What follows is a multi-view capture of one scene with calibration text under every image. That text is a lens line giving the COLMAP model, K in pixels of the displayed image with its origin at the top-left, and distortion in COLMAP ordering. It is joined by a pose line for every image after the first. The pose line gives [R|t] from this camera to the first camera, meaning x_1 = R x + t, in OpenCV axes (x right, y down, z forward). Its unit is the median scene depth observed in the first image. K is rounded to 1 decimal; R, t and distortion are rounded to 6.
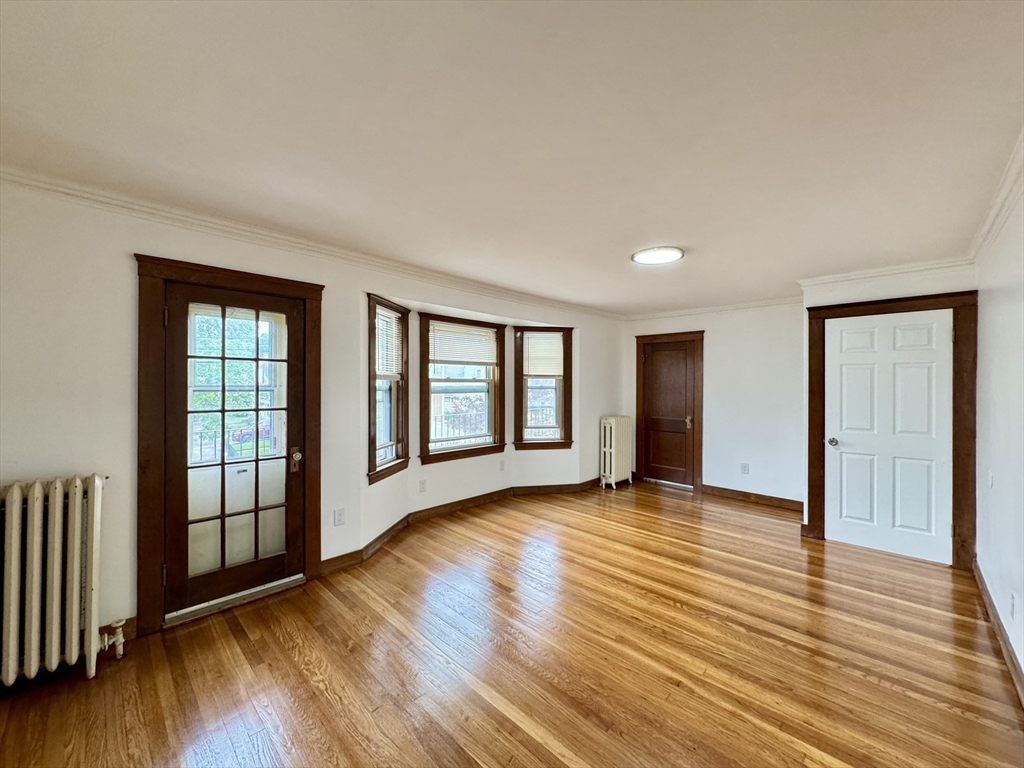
lens RADIAL K [[403.8, 0, 507.2], [0, 403.8, 381.9], [0, 0, 1]] dist [0.001418, 0.000041]
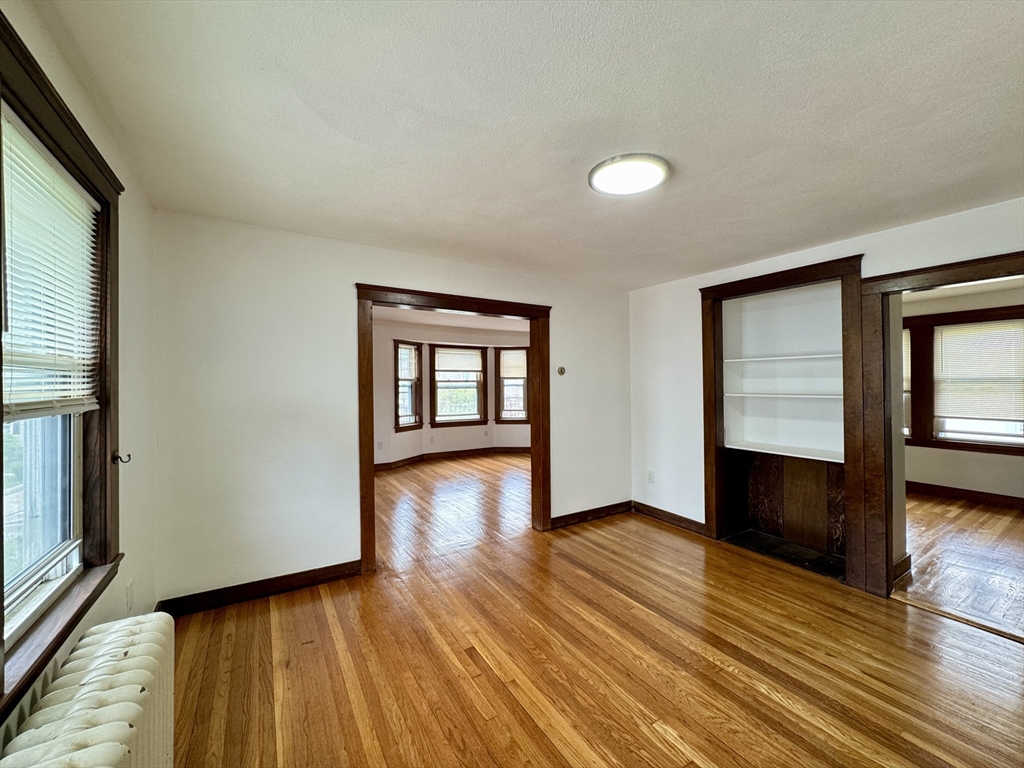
lens RADIAL K [[403.8, 0, 509.9], [0, 403.8, 383.8], [0, 0, 1]] dist [0.001418, 0.000041]
pose [[0.970992, -0.012446, -0.238787, 0.479734], [0.012286, 0.999922, -0.002159, 0.012513], [0.238795, -0.000838, 0.971070, -0.570746]]
